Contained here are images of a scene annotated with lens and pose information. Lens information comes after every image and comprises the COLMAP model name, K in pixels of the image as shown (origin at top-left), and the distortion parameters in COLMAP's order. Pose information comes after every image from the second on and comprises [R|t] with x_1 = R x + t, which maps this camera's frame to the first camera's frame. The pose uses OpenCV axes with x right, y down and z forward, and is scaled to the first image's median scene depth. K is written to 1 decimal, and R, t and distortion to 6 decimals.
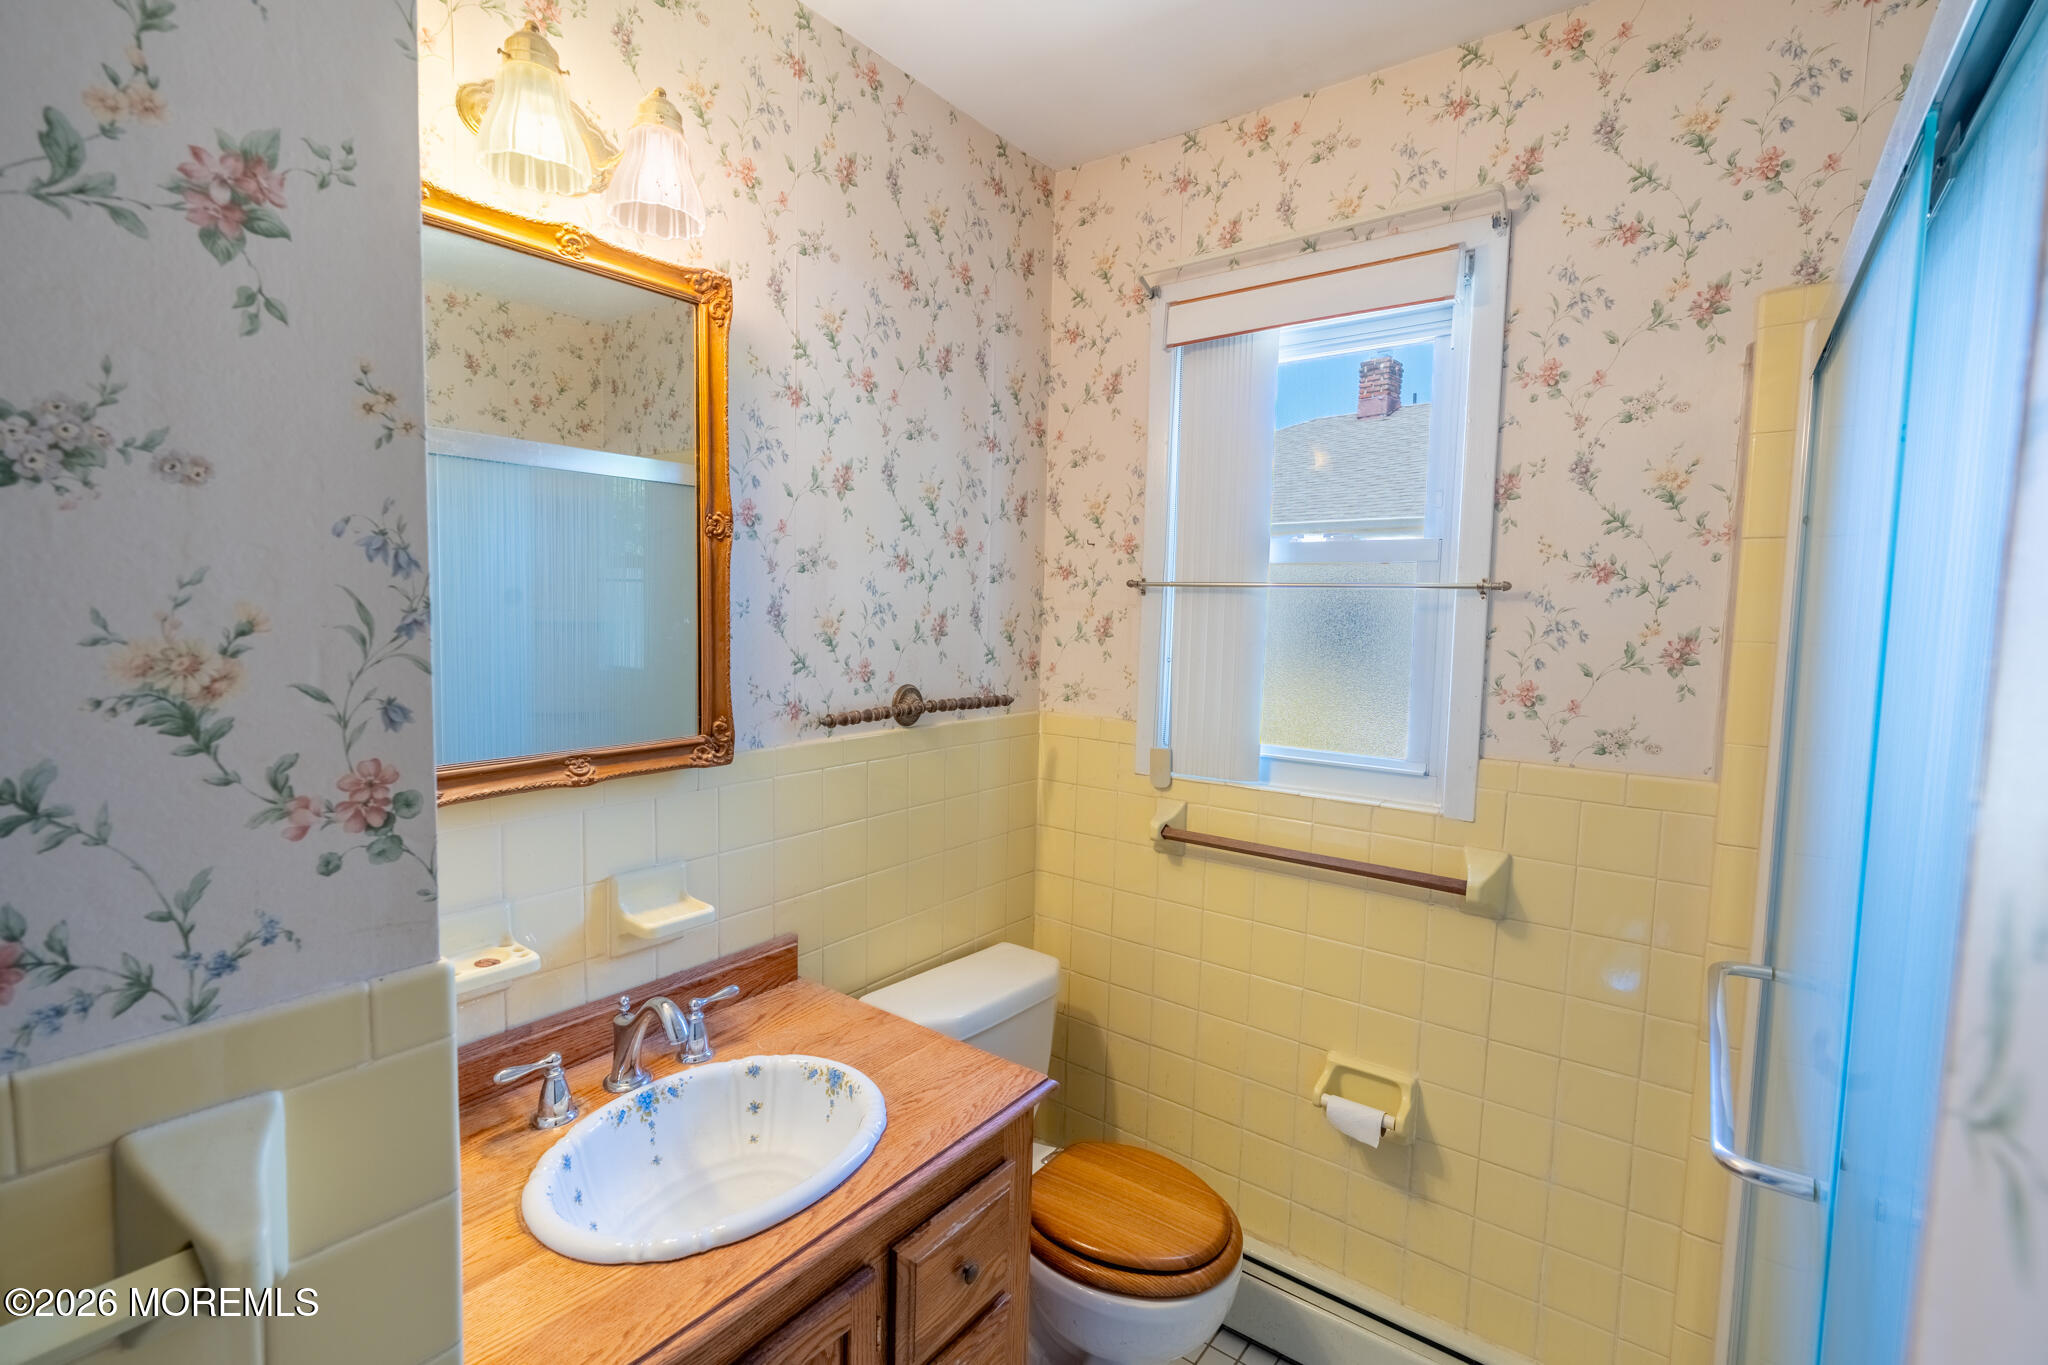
lens RADIAL K [[924.6, 0, 1007.9], [0, 924.6, 682.3], [0, 0, 1]] dist [-0.013267, 0.005301]
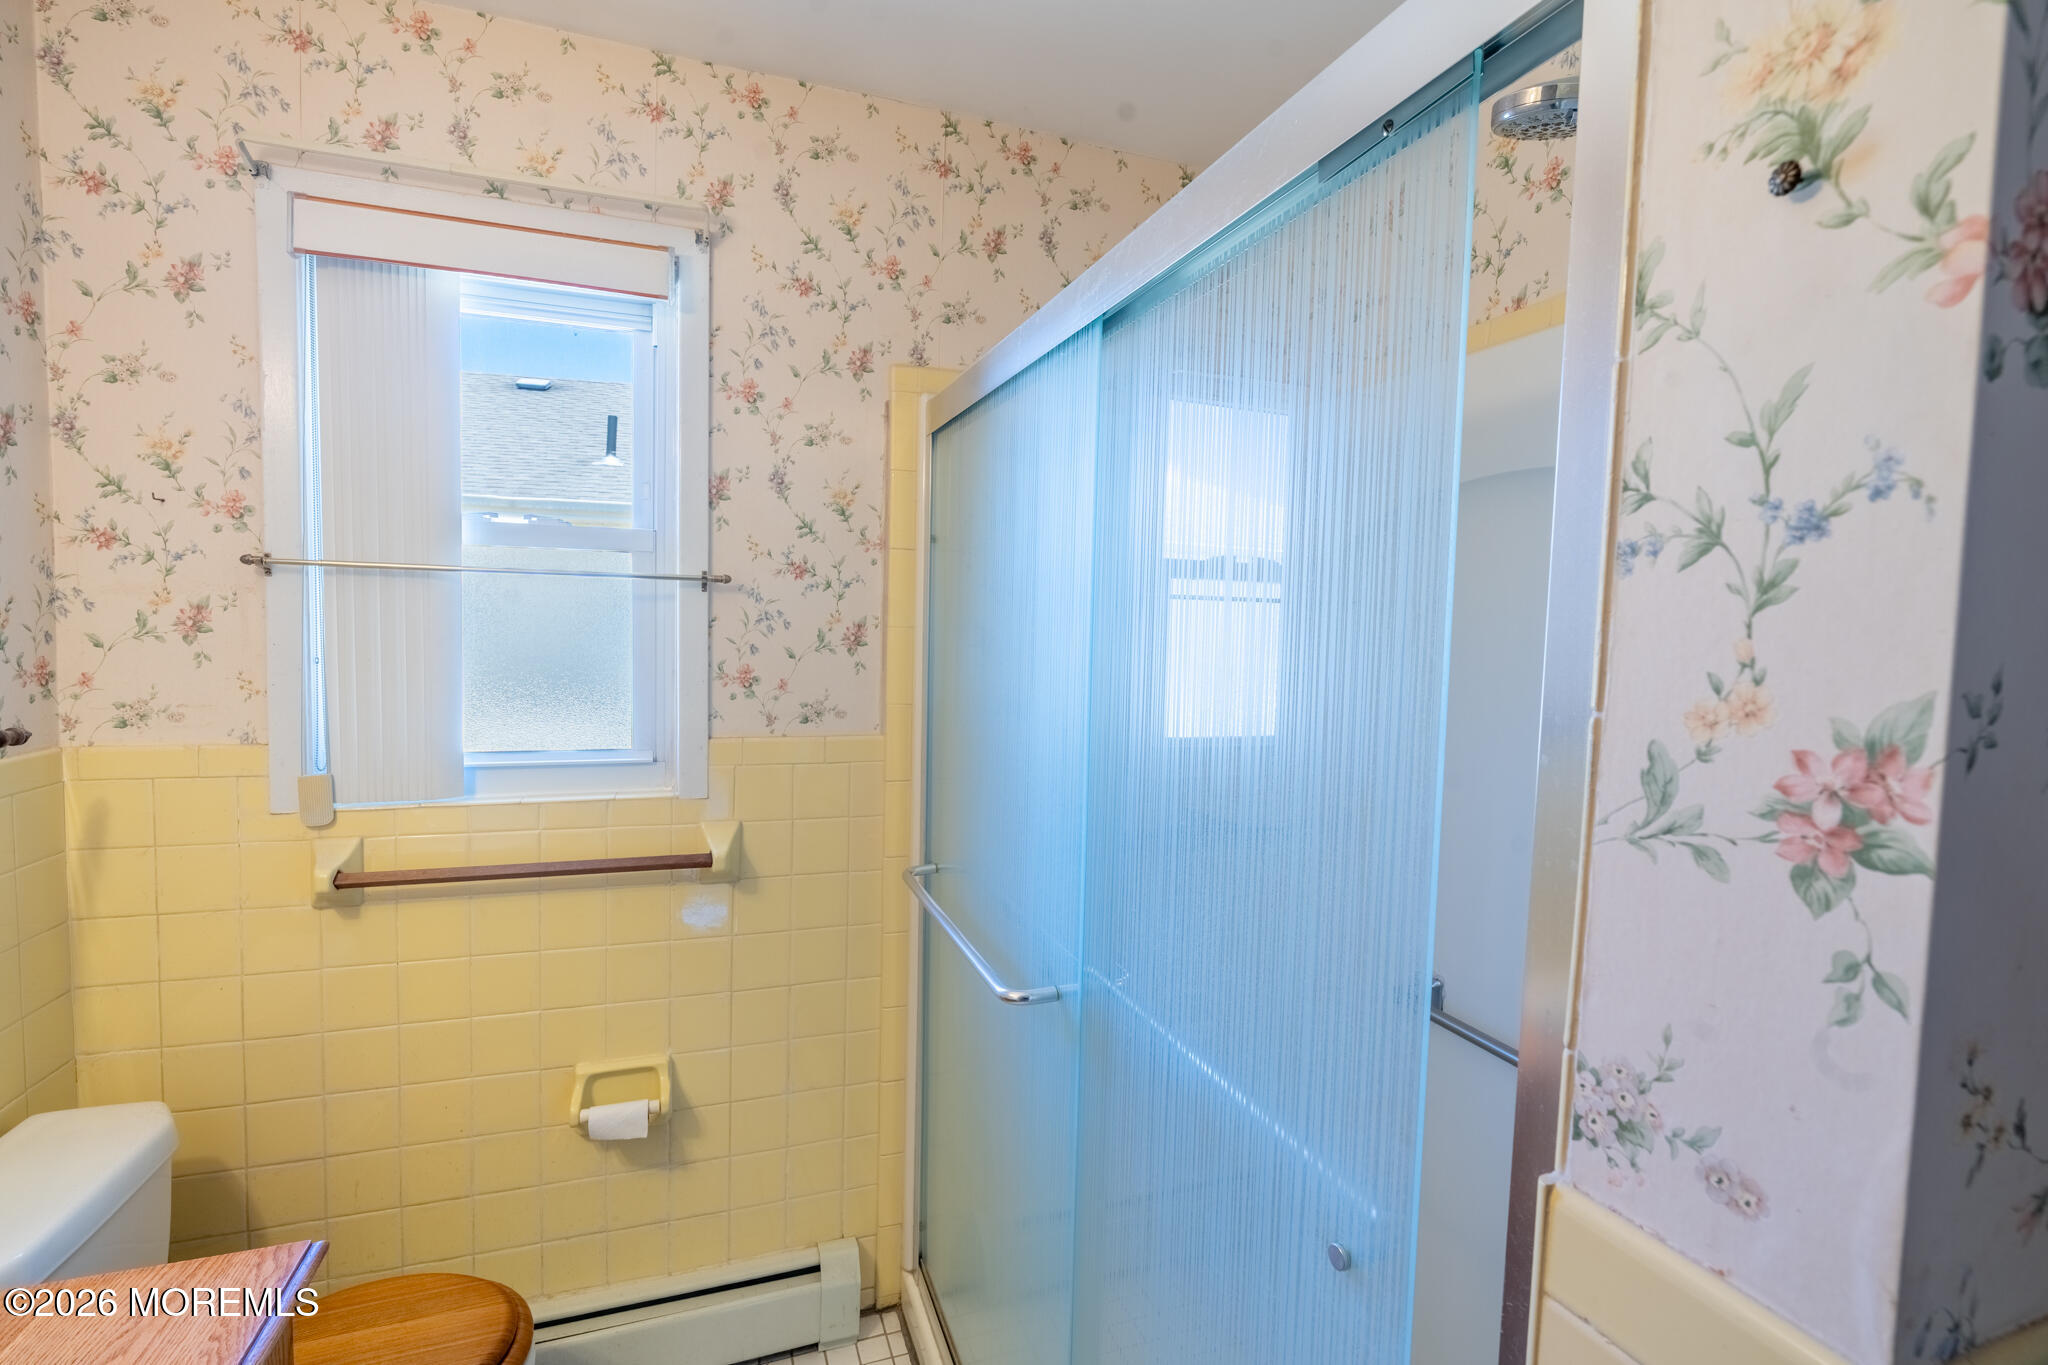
lens RADIAL K [[924.6, 0, 1018.4], [0, 924.6, 683.2], [0, 0, 1]] dist [-0.013267, 0.005301]
pose [[0.540983, -0.066064, 0.838435, -0.182519], [0.051466, 0.997642, 0.045401, -0.011689], [-0.839457, 0.018589, 0.543108, 0.103328]]
